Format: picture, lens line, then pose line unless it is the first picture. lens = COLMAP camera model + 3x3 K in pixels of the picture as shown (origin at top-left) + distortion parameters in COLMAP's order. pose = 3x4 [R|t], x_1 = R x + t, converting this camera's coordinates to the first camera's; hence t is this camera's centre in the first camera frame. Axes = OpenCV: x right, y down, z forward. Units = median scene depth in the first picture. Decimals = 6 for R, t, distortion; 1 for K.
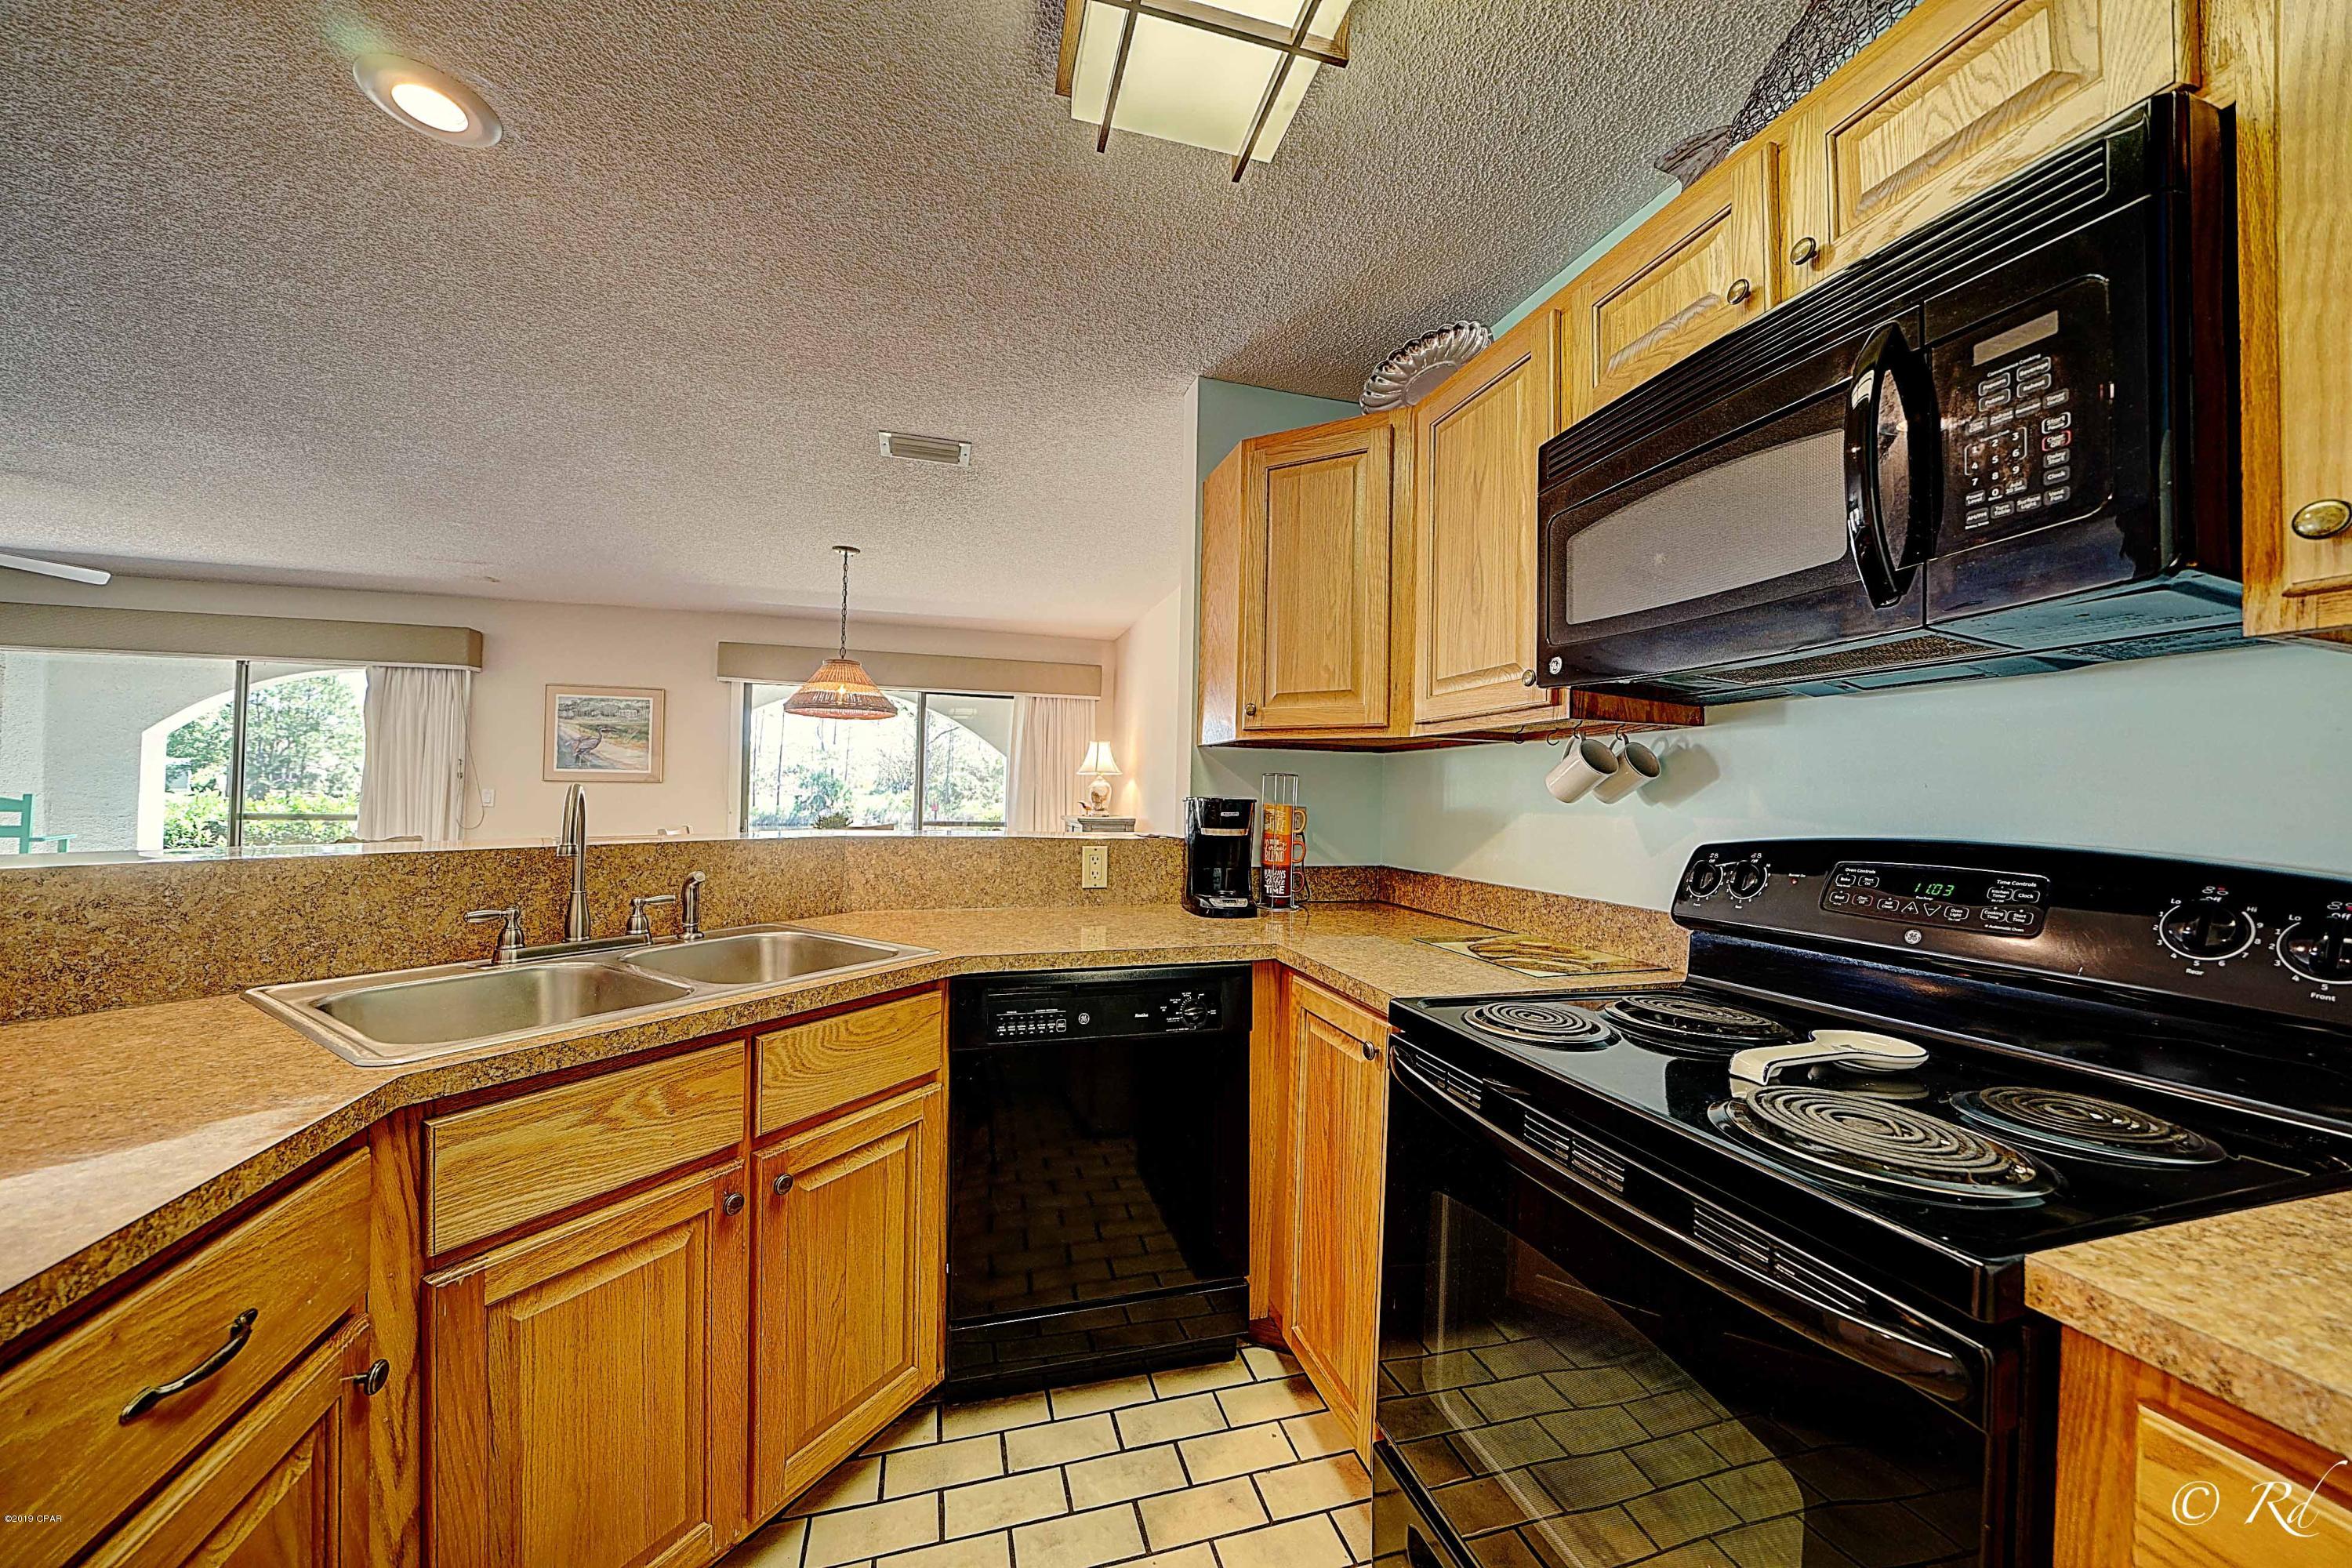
lens RADIAL K [[818.3, 0, 1170.2], [0, 818.3, 787.0], [0, 0, 1]] dist [-0.028551, 0.003487]
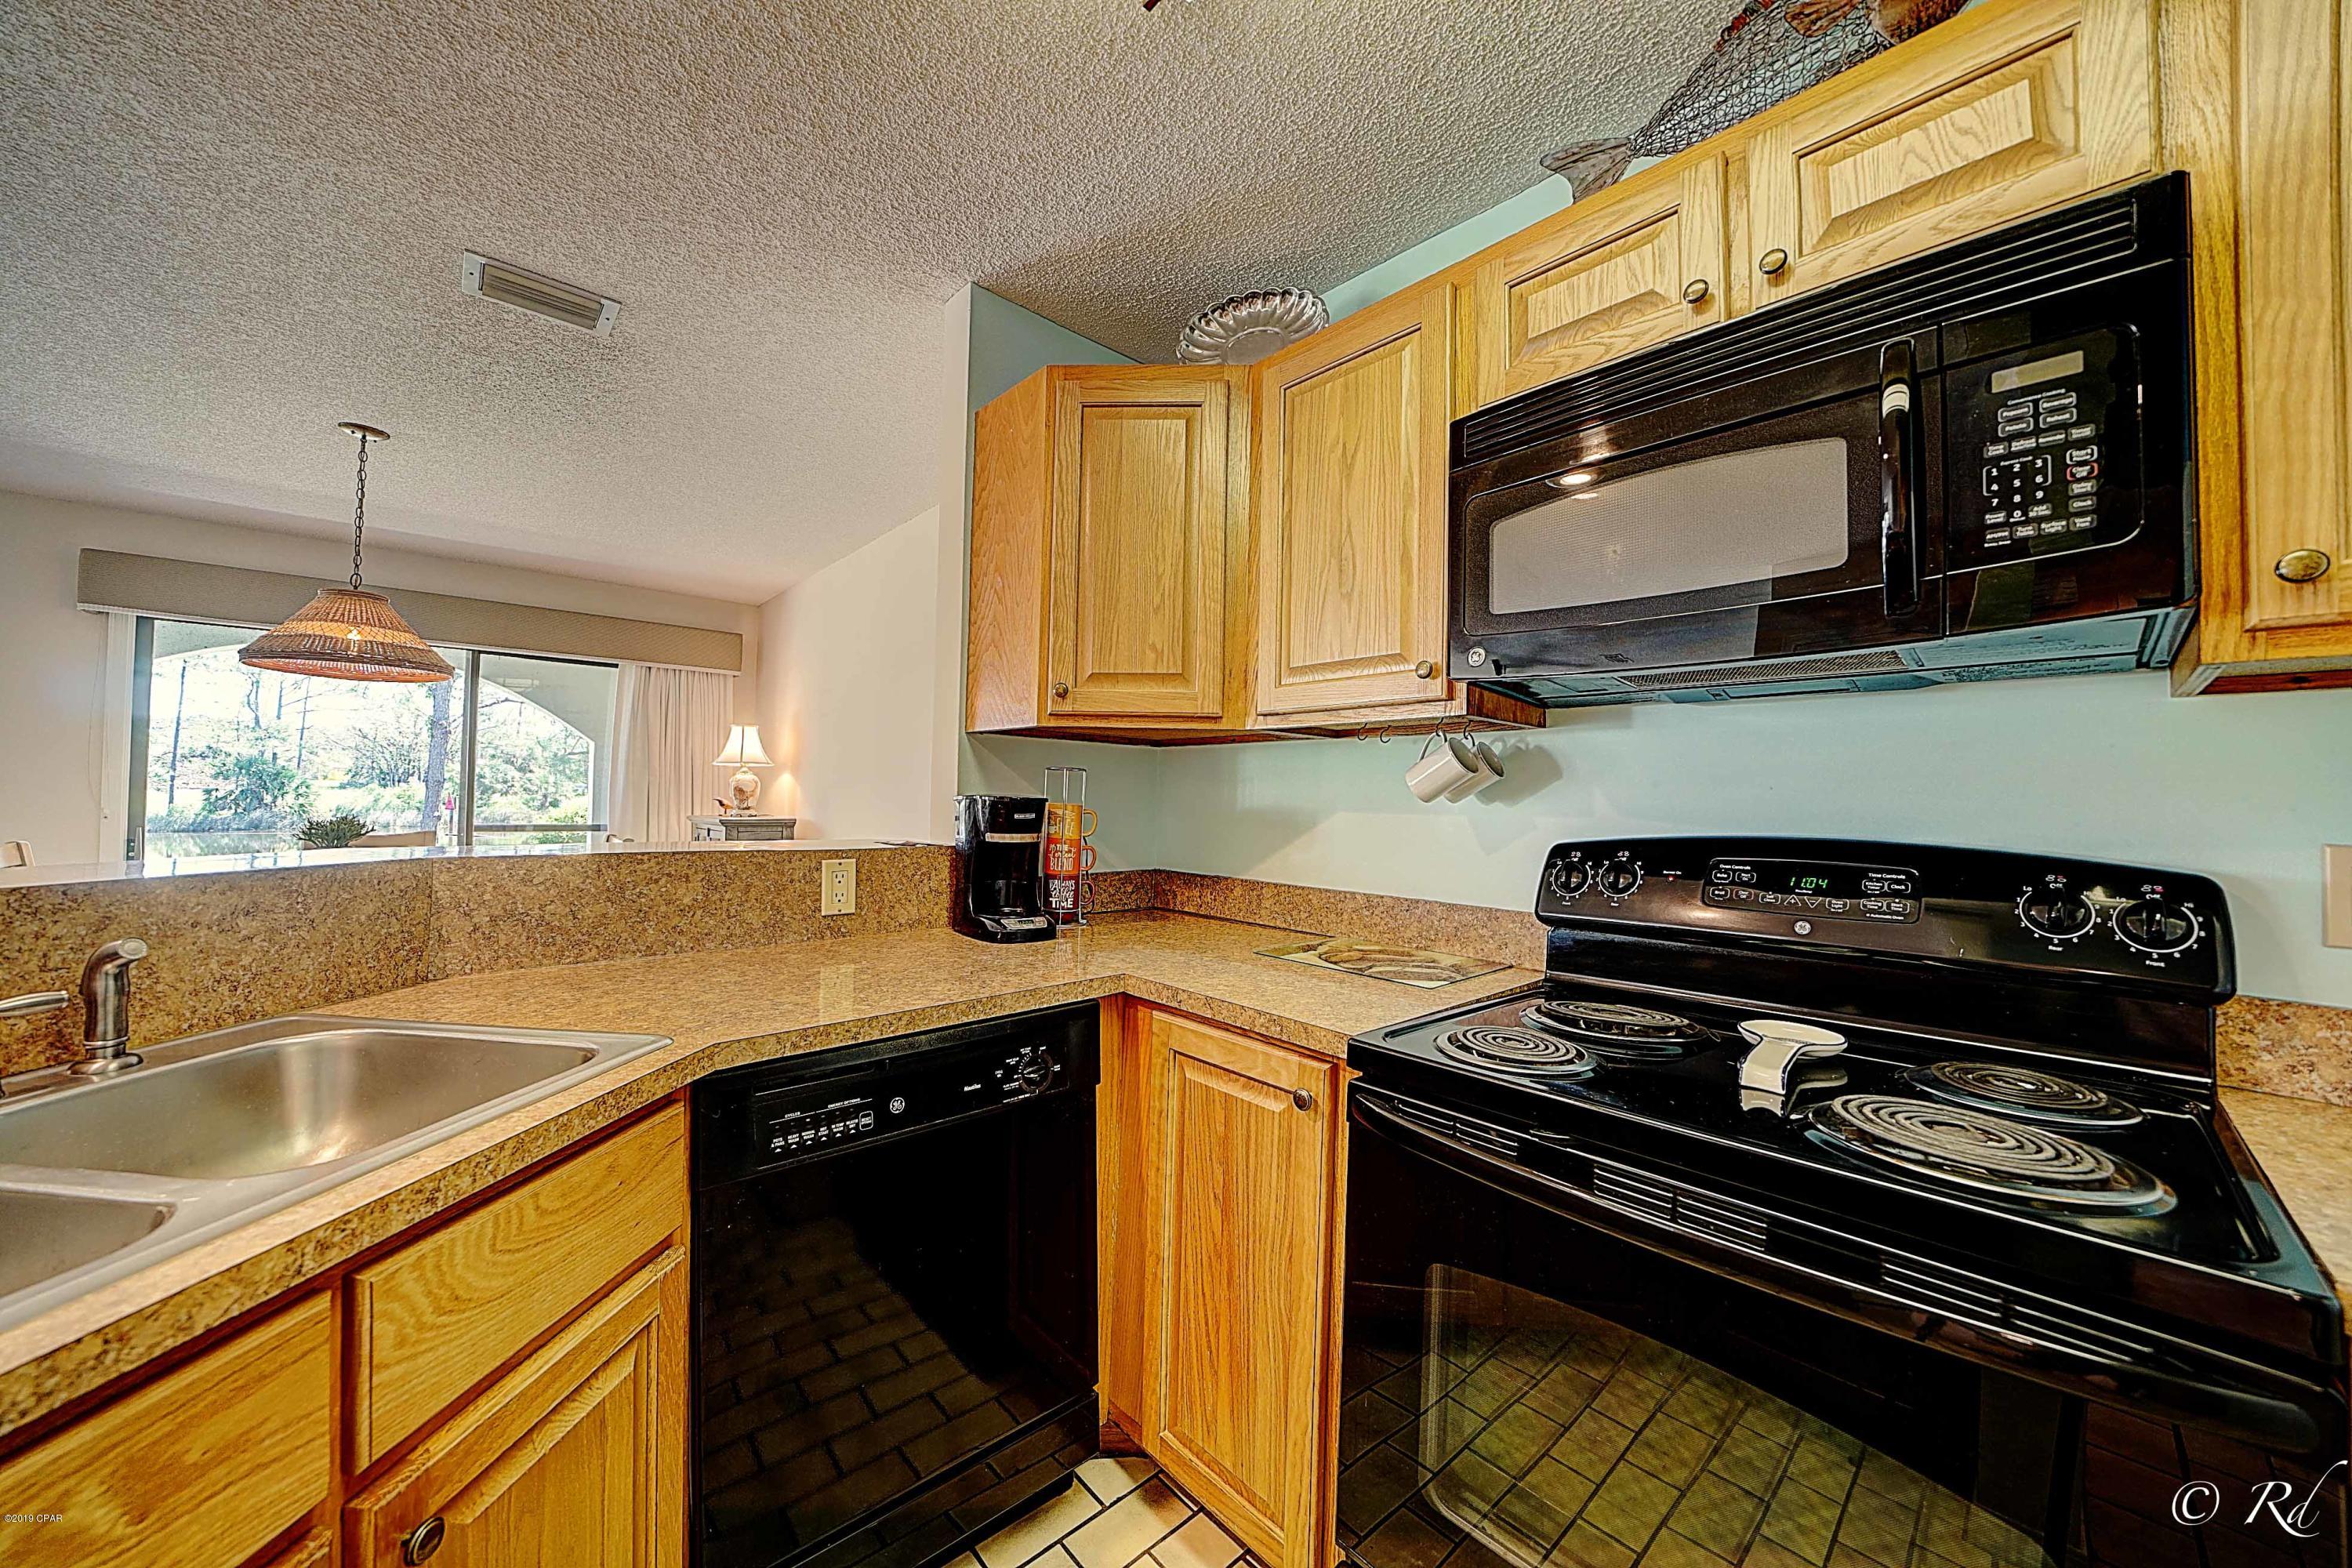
lens RADIAL K [[818.3, 0, 1170.2], [0, 818.3, 787.0], [0, 0, 1]] dist [-0.028551, 0.003487]
pose [[0.898198, 0.003781, 0.439576, -0.222006], [-0.006873, 0.999962, 0.005444, -0.002495], [-0.439538, -0.007911, 0.898189, 0.273931]]
